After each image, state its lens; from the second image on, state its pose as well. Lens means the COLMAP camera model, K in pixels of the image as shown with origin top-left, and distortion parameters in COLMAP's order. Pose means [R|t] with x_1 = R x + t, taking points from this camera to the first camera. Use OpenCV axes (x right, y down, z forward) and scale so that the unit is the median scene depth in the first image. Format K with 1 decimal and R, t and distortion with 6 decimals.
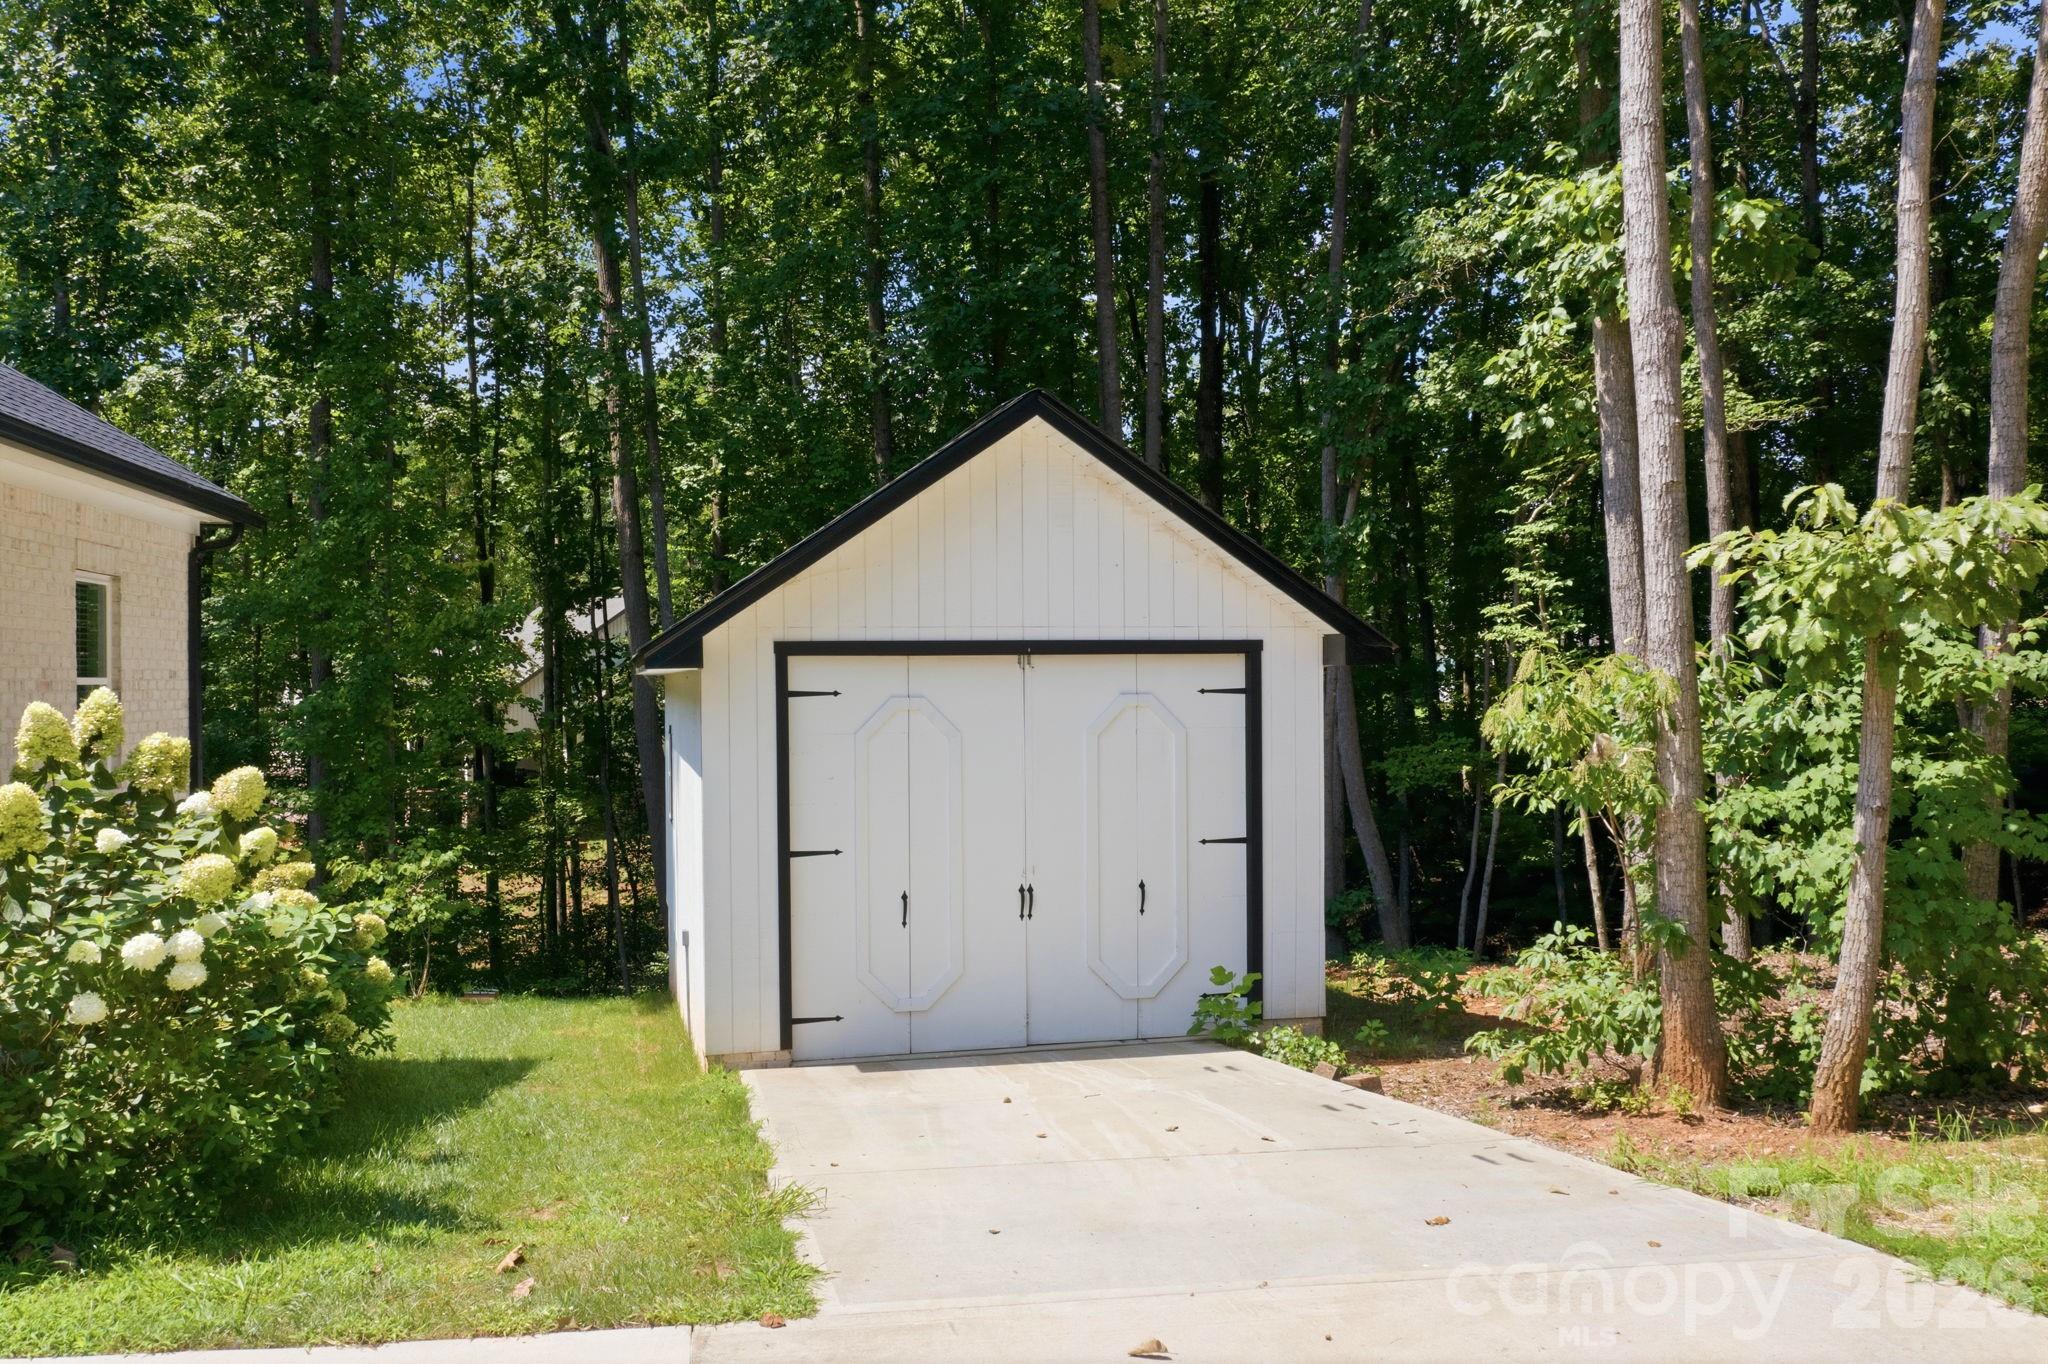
lens RADIAL K [[1623.0, 0, 1022.1], [0, 1623.0, 675.4], [0, 0, 1]] dist [-0.019985, 0.005489]
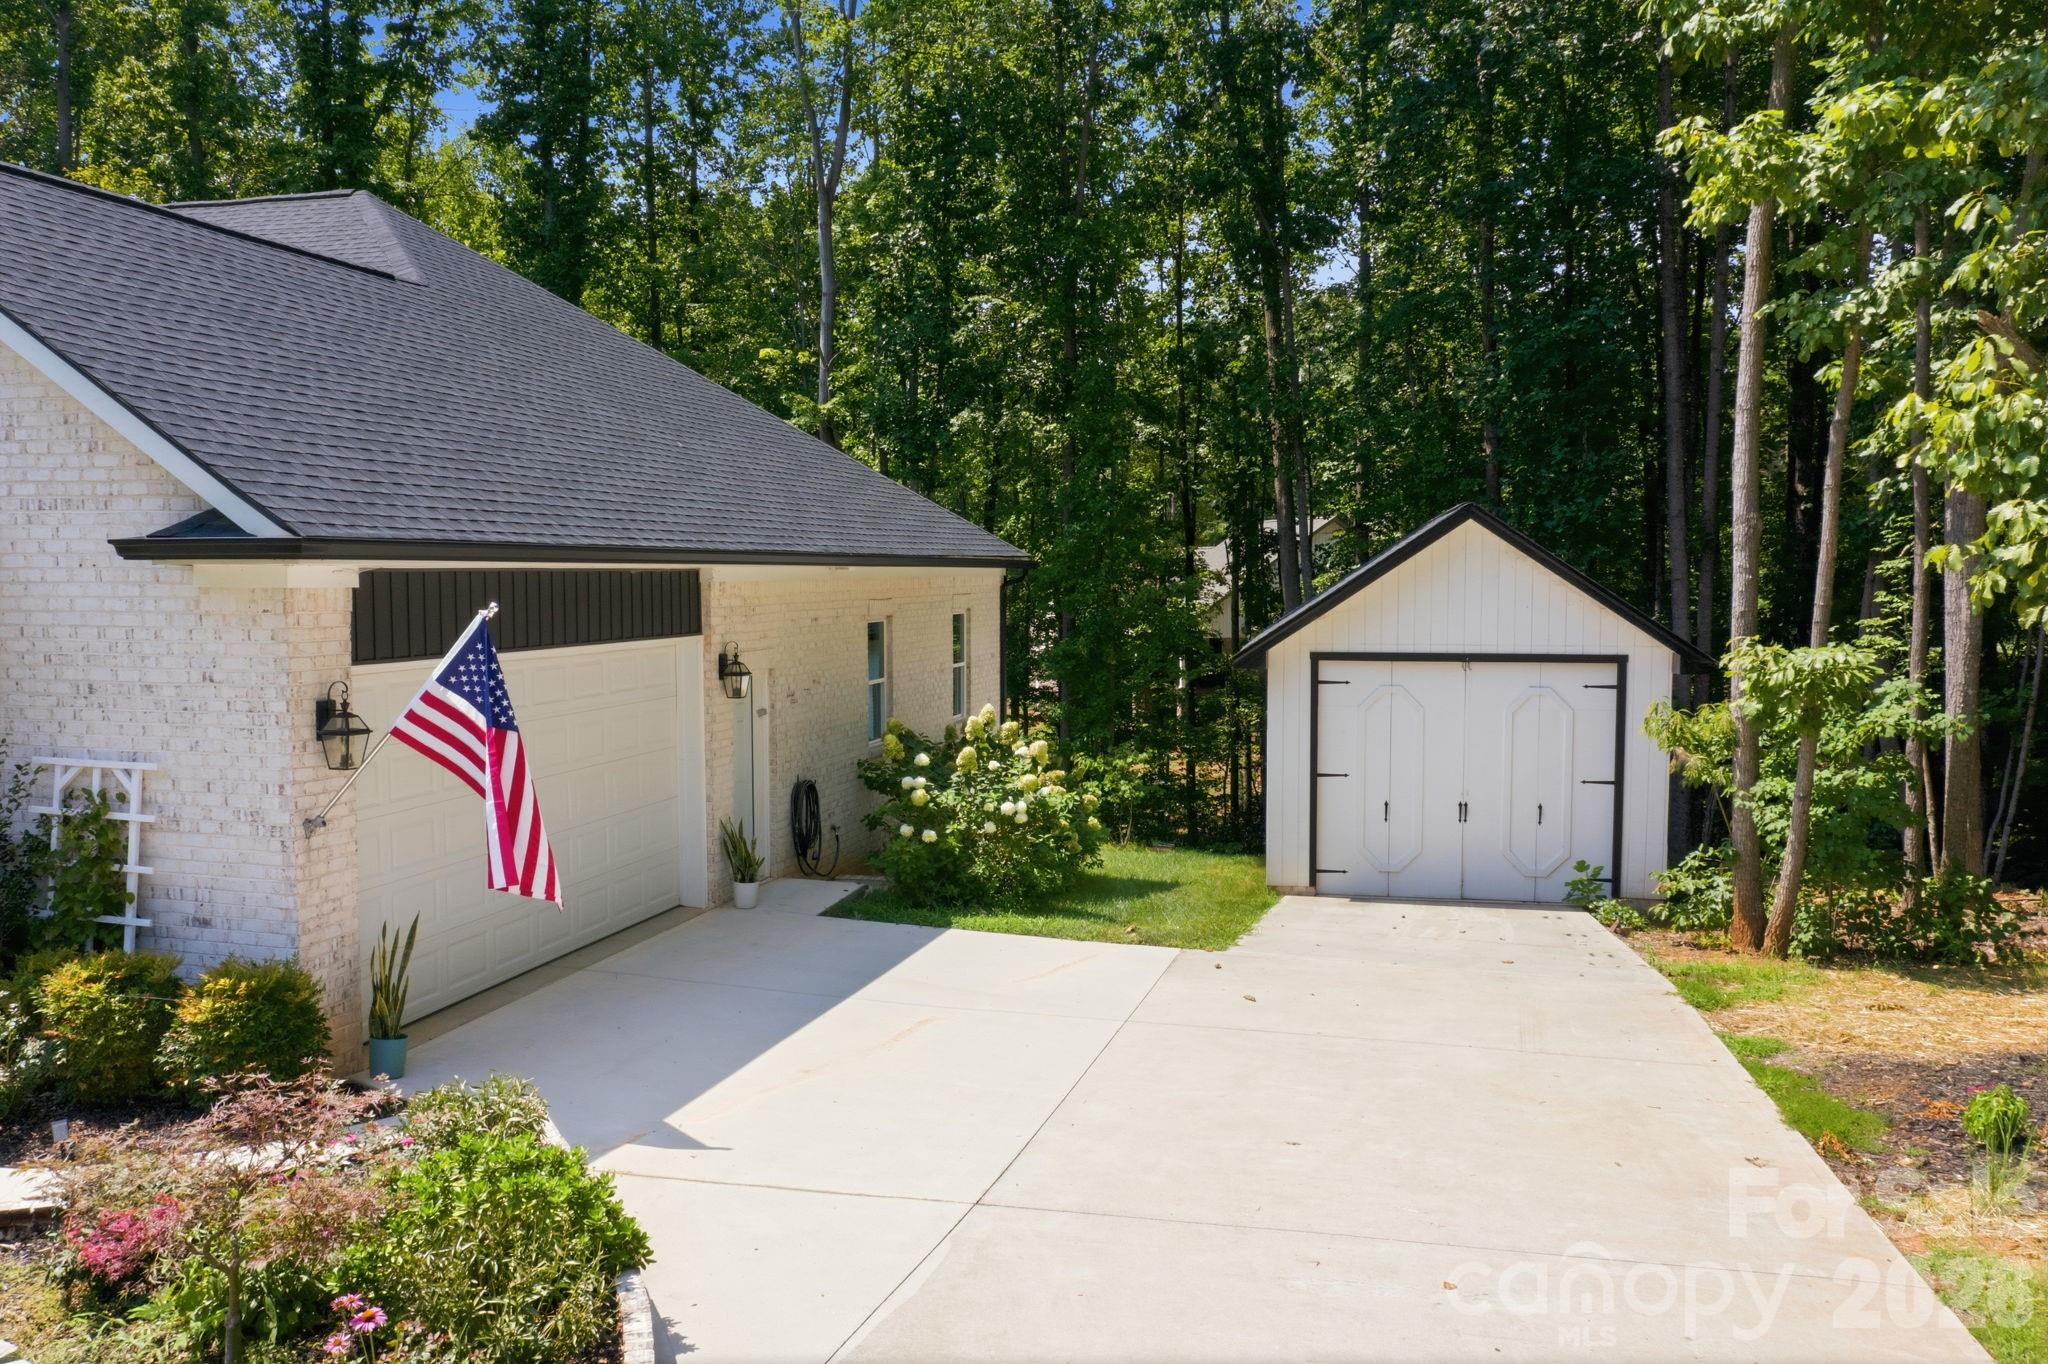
lens RADIAL K [[1623.0, 0, 1022.1], [0, 1623.0, 675.4], [0, 0, 1]] dist [-0.019985, 0.005489]
pose [[0.905383, 0.036594, -0.423017, 0.291907], [-0.006176, 0.997309, 0.073058, -0.117141], [0.424552, -0.063533, 0.903172, -0.671558]]
